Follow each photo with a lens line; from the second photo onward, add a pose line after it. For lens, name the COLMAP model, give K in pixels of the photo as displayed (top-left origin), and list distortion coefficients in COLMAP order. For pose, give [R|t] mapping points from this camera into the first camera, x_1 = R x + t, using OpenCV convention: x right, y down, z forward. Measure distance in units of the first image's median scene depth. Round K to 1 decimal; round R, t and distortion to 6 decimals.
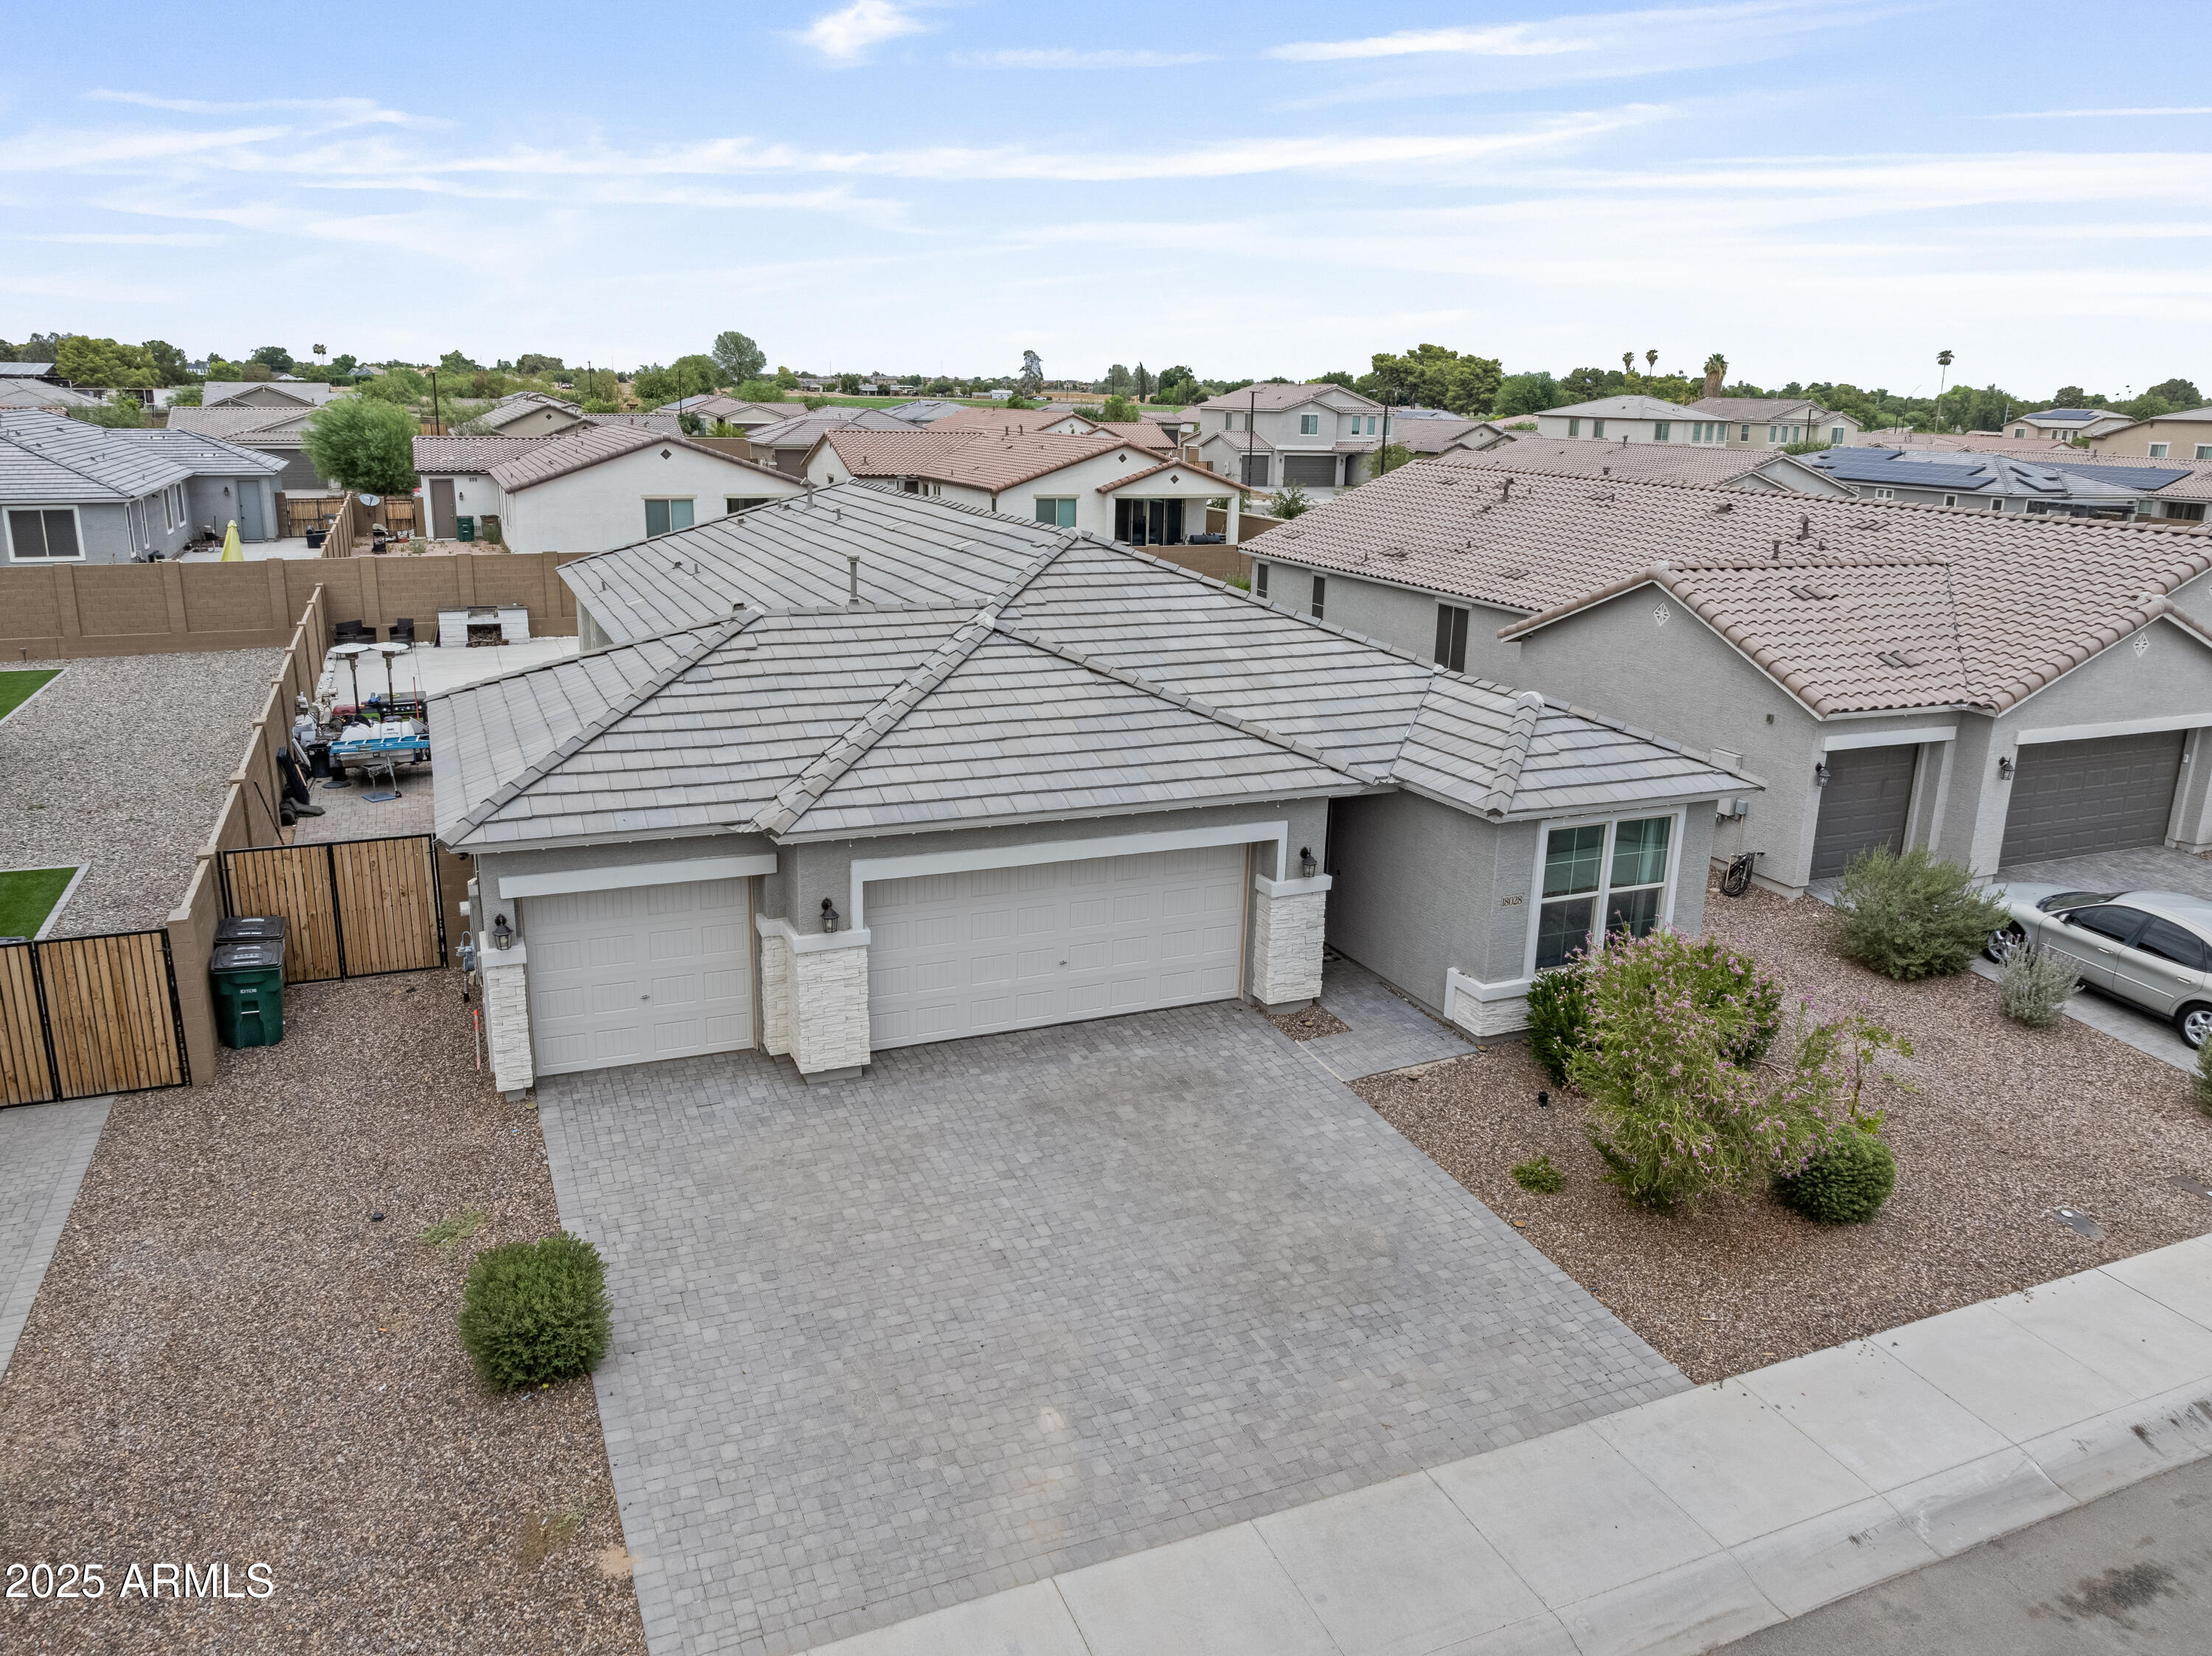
lens RADIAL K [[1571.1, 0, 1106.0], [0, 1571.1, 828.0], [0, 0, 1]] dist [-0.034533, -0.001764]
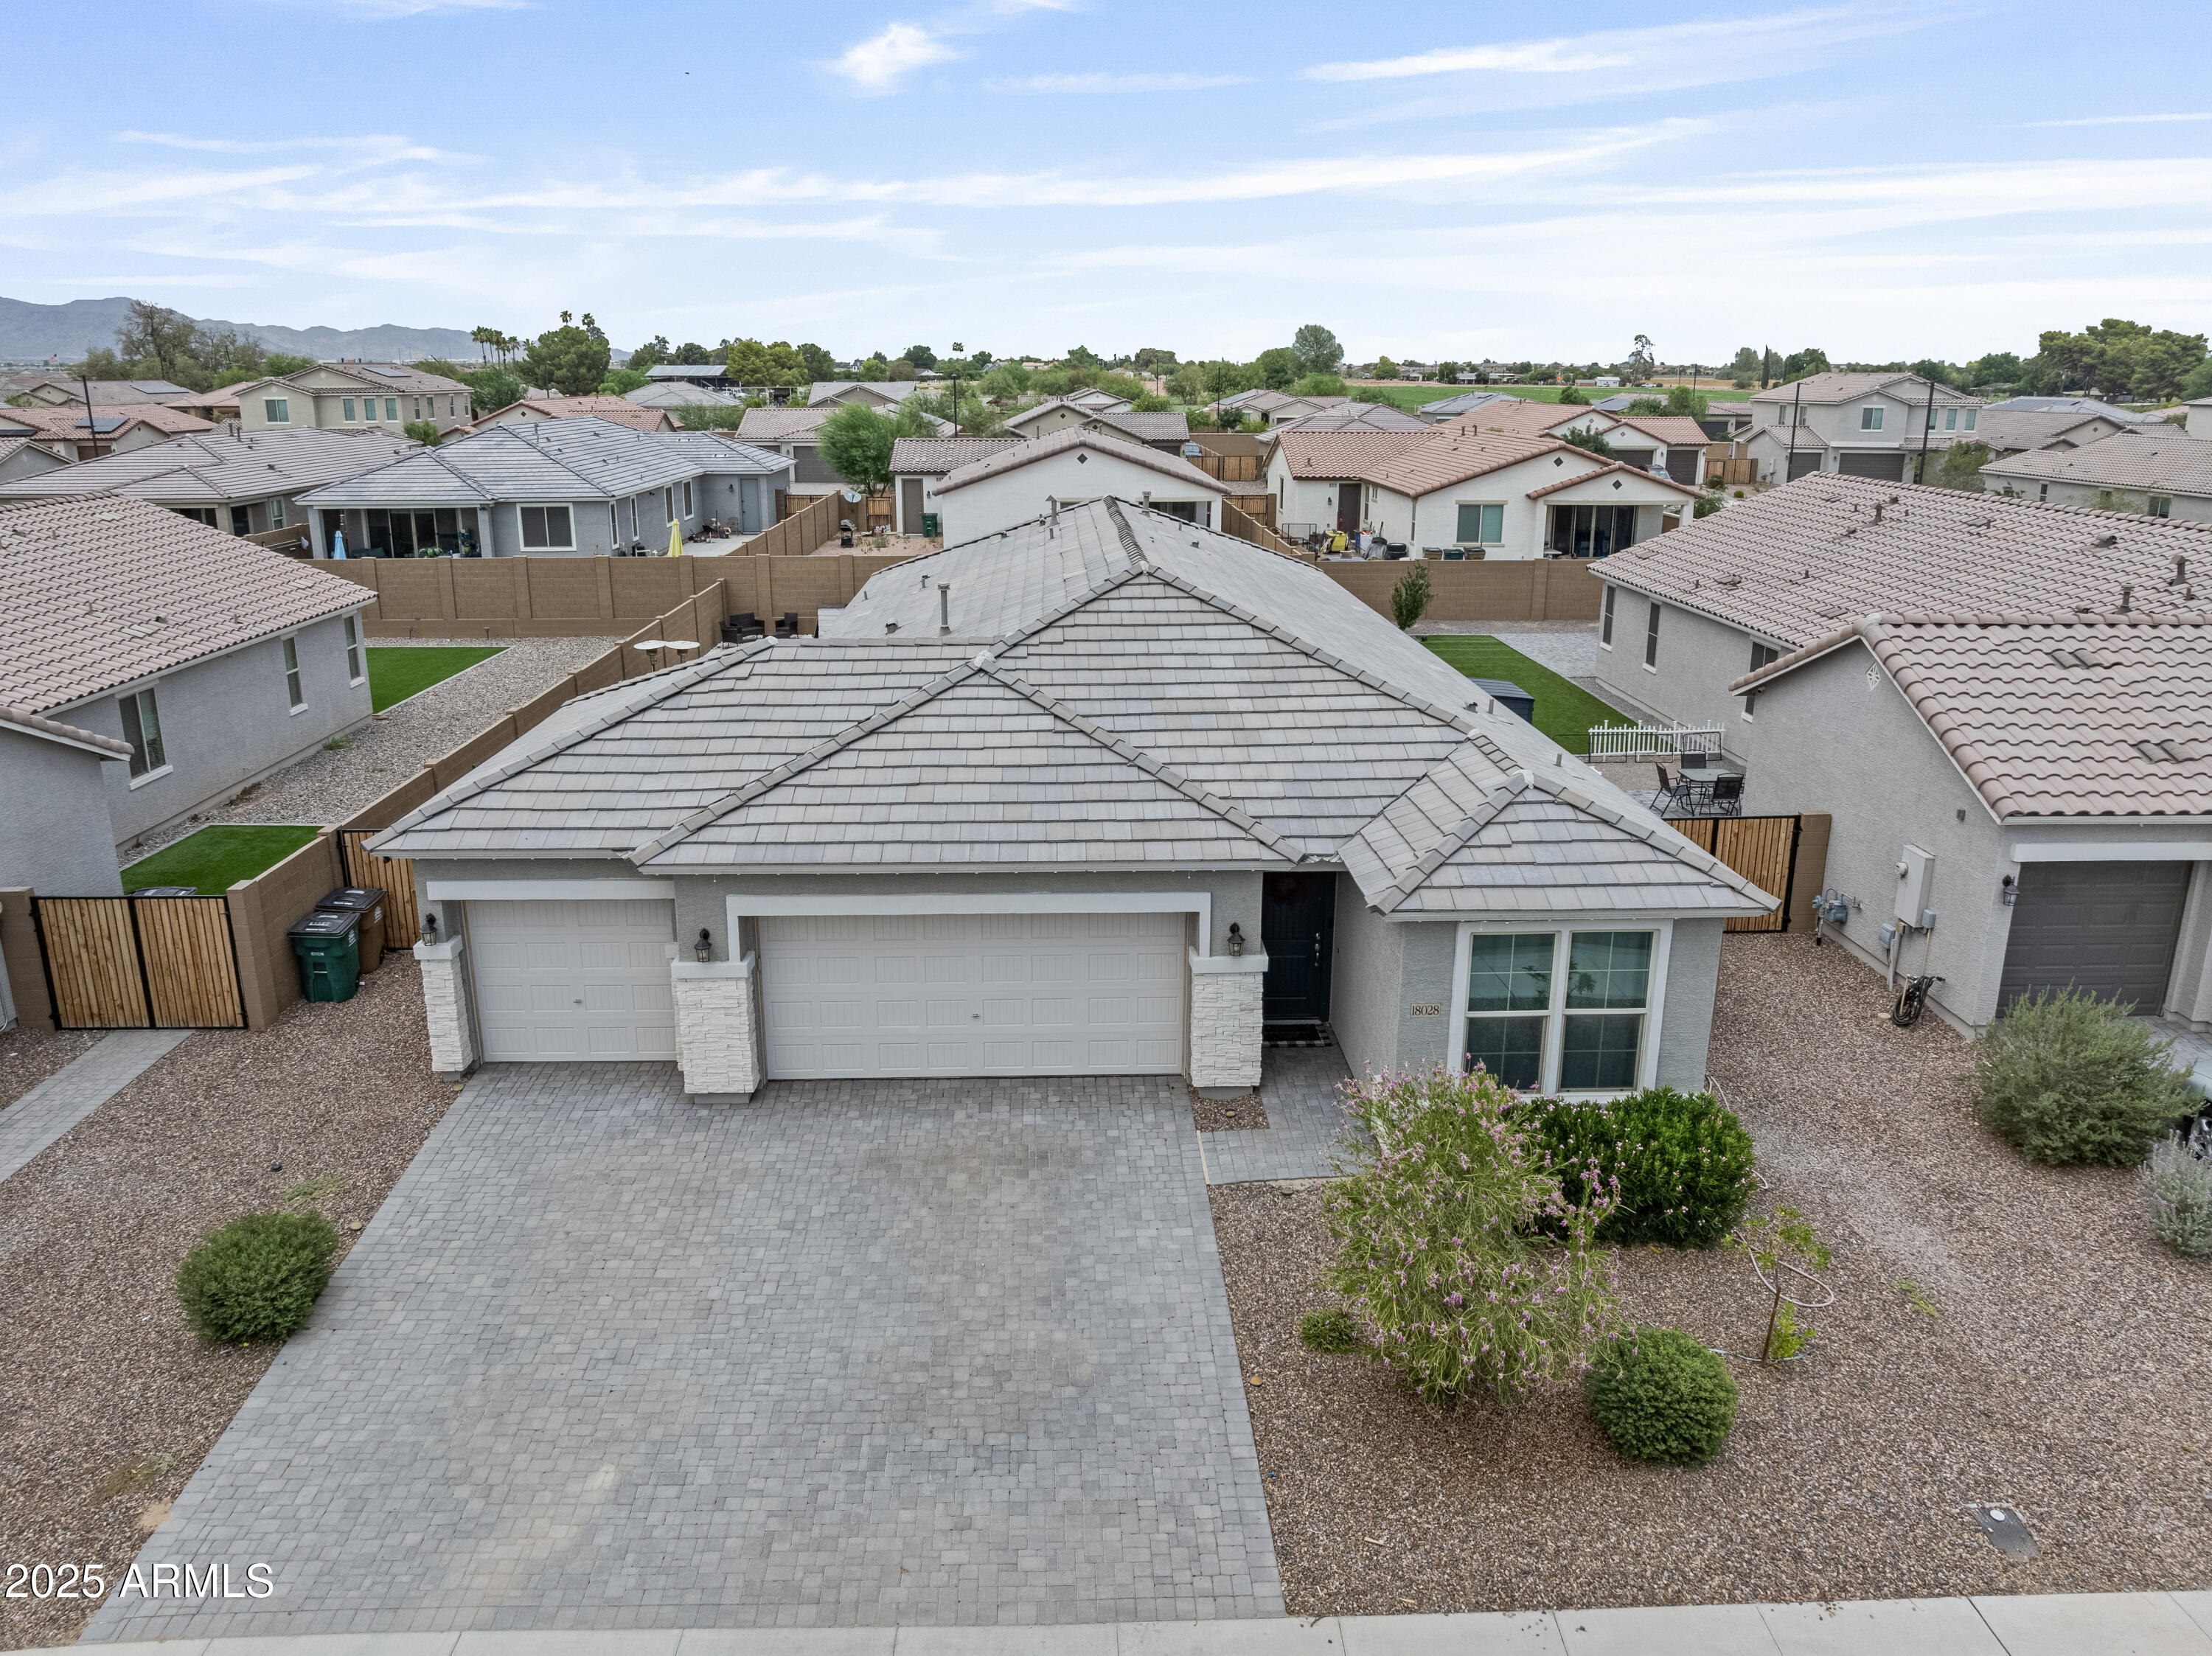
lens RADIAL K [[1580.8, 0, 1106.0], [0, 1580.8, 828.0], [0, 0, 1]] dist [-0.038221, 0.006241]
pose [[0.931286, 0.081700, -0.355010, 0.373694], [-0.079729, 0.996612, 0.020203, -0.054942], [0.355458, 0.009490, 0.934644, 0.105408]]
